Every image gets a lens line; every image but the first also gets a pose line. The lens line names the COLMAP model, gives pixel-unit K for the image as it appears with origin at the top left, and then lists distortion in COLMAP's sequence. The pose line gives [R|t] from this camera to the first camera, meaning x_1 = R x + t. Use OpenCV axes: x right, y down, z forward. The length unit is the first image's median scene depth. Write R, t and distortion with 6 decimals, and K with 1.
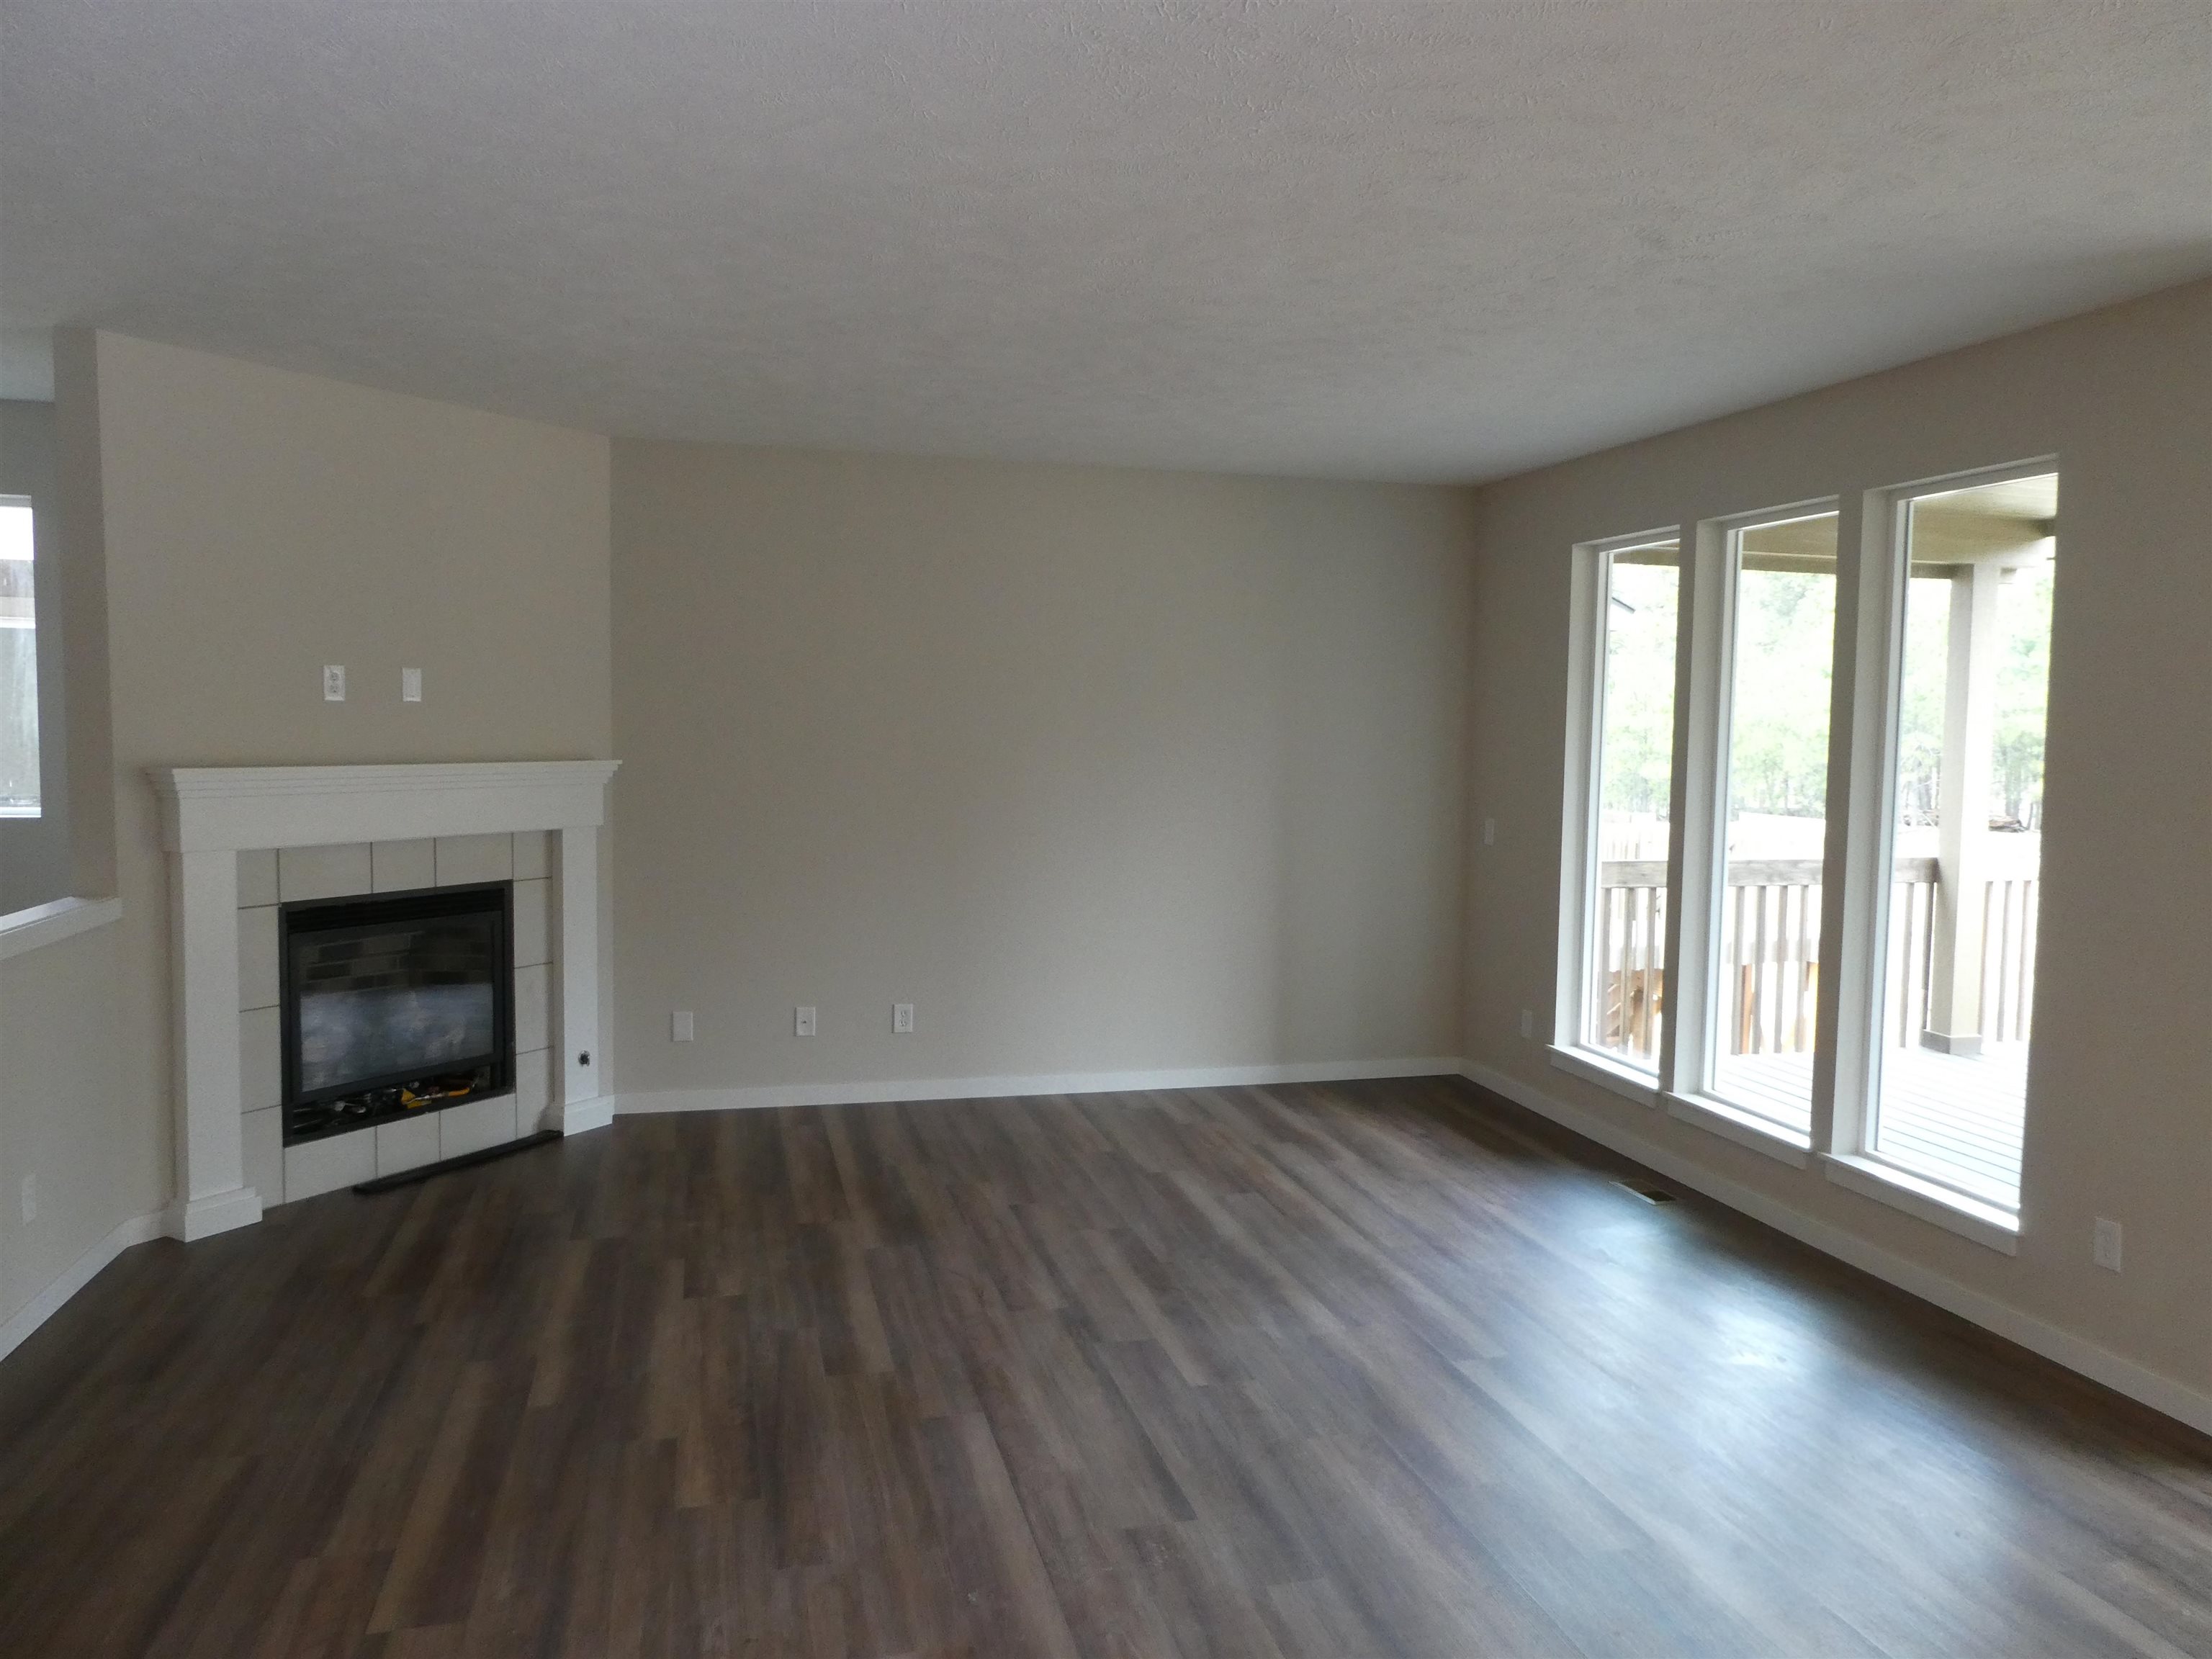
lens RADIAL K [[1563.1, 0, 1106.0], [0, 1563.1, 829.5], [0, 0, 1]] dist [-0.003086, -0.001711]
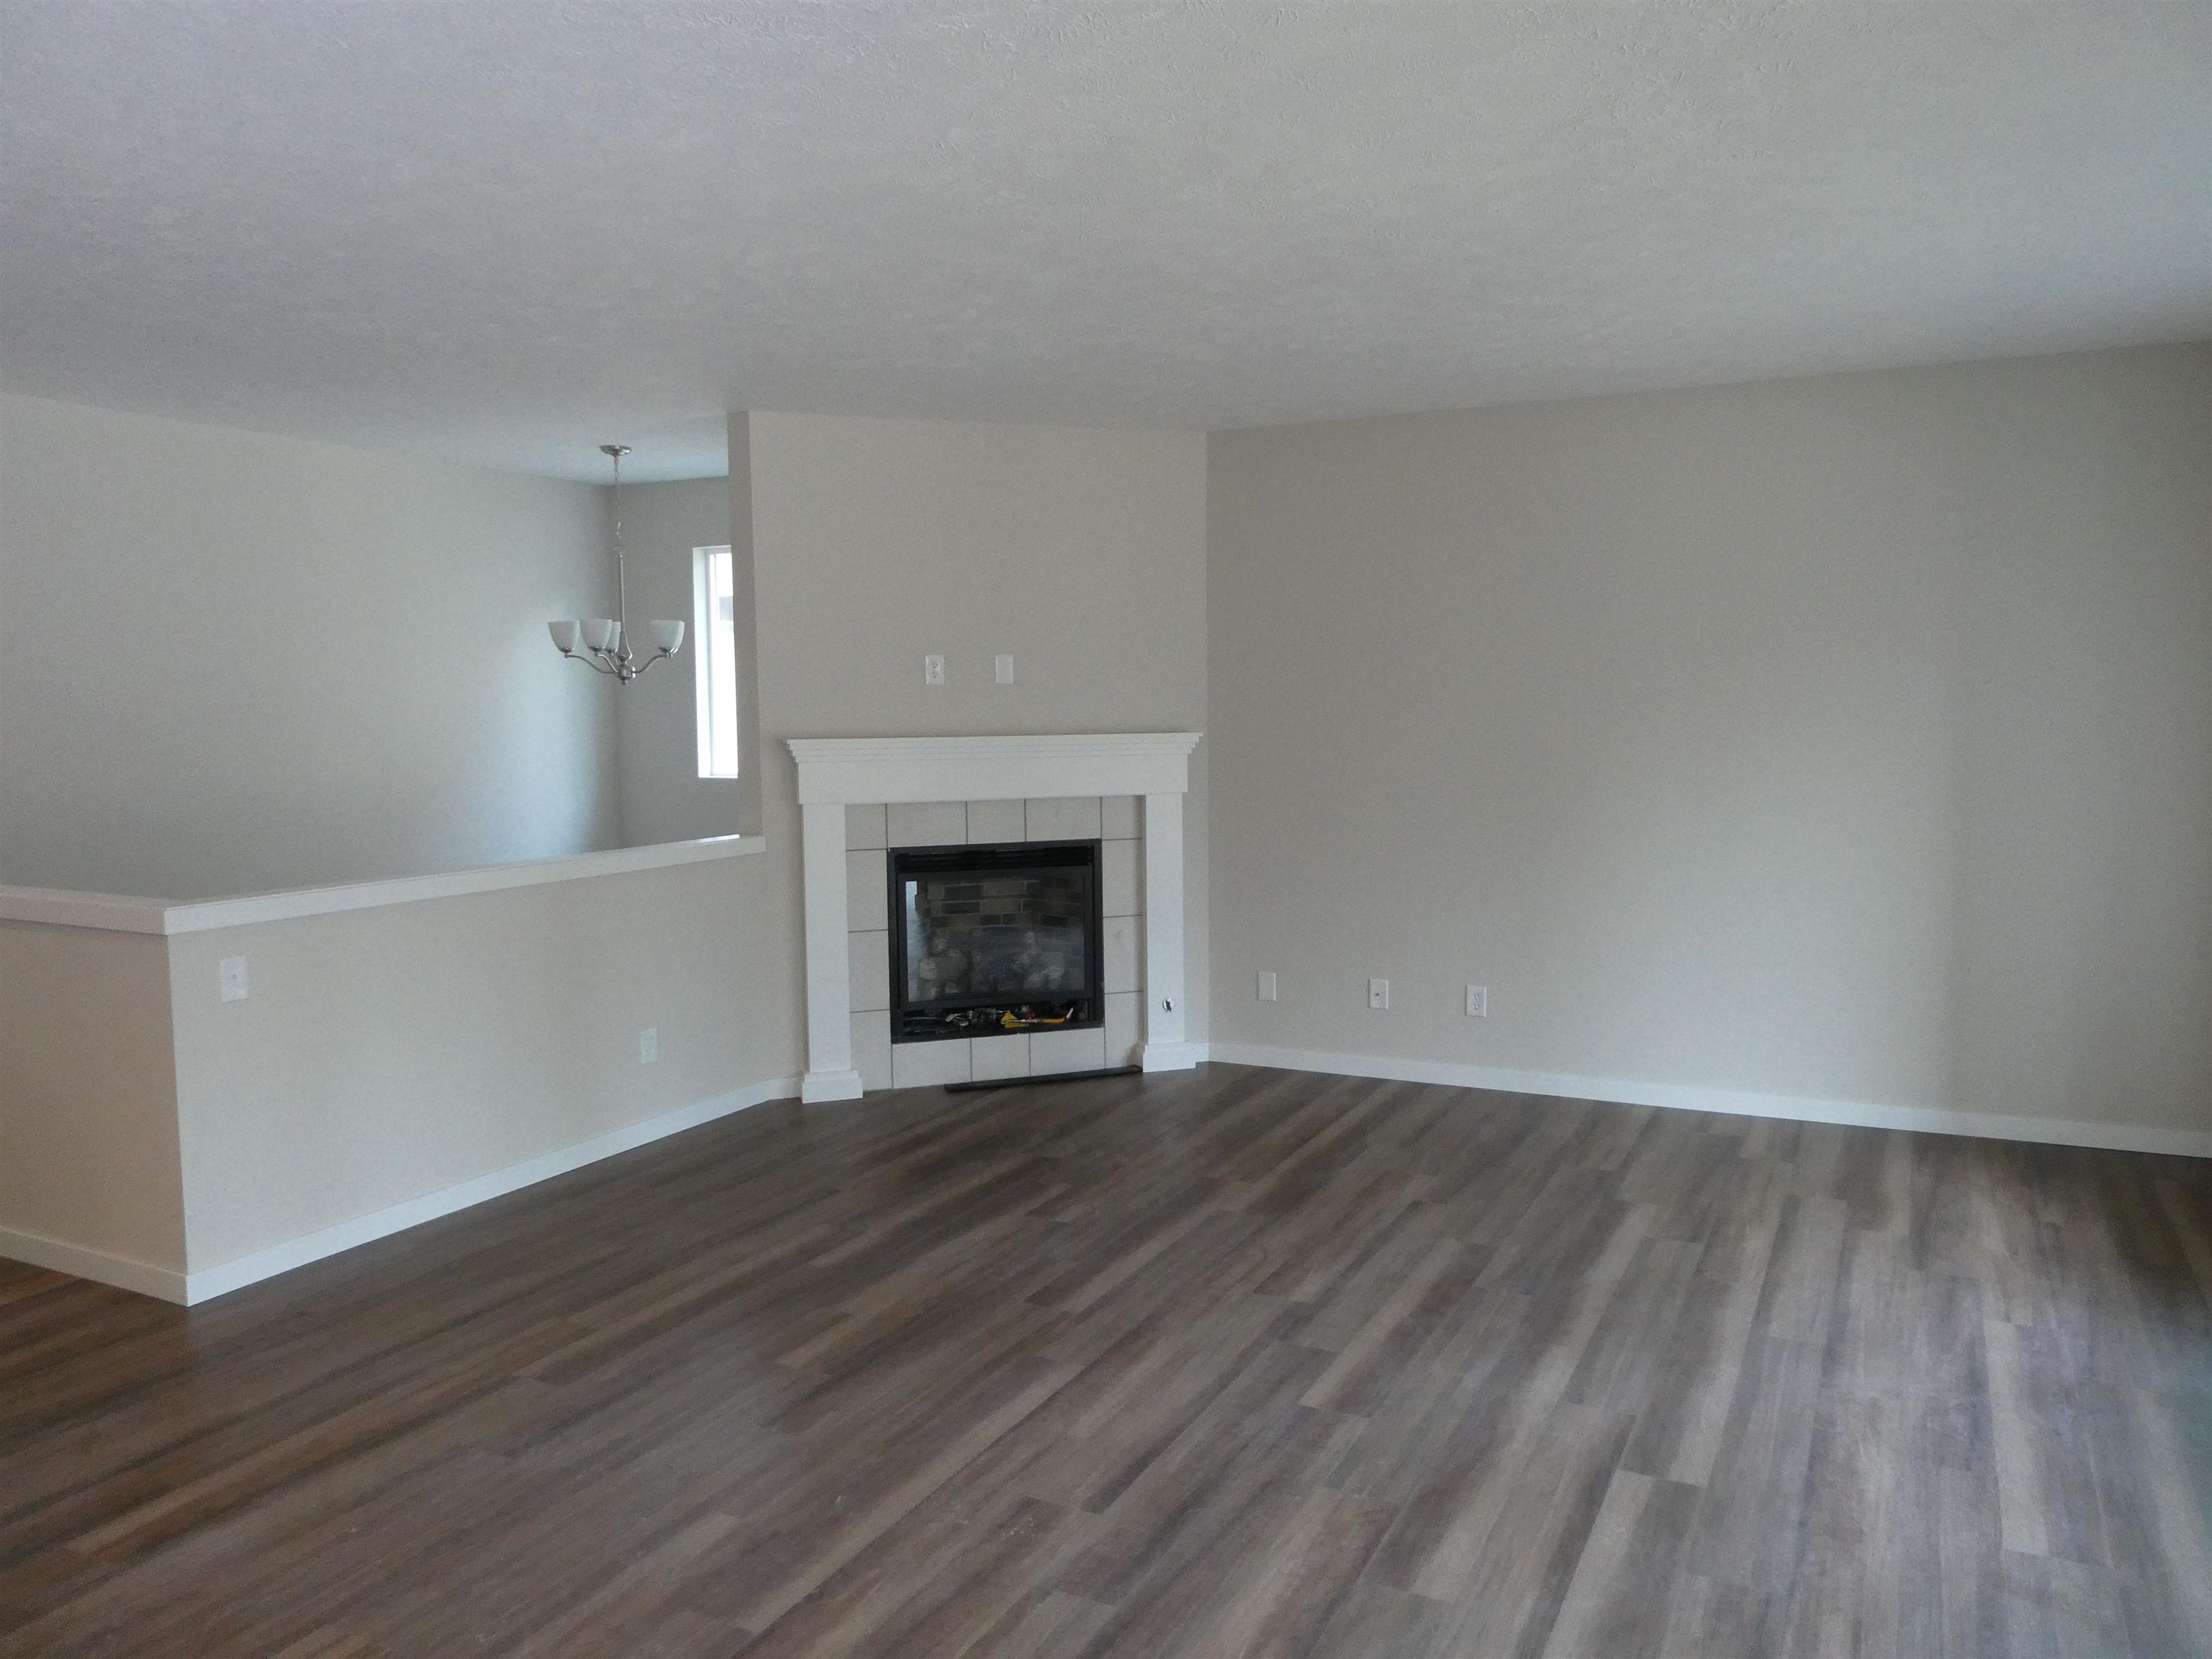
lens RADIAL K [[1550.7, 0, 1106.0], [0, 1550.7, 829.5], [0, 0, 1]] dist [-0.027604, -0.001389]
pose [[0.744930, 0.029186, -0.666503, 0.408753], [-0.023587, 0.999570, 0.017409, 0.006671], [0.666725, 0.002752, 0.745299, 0.185862]]
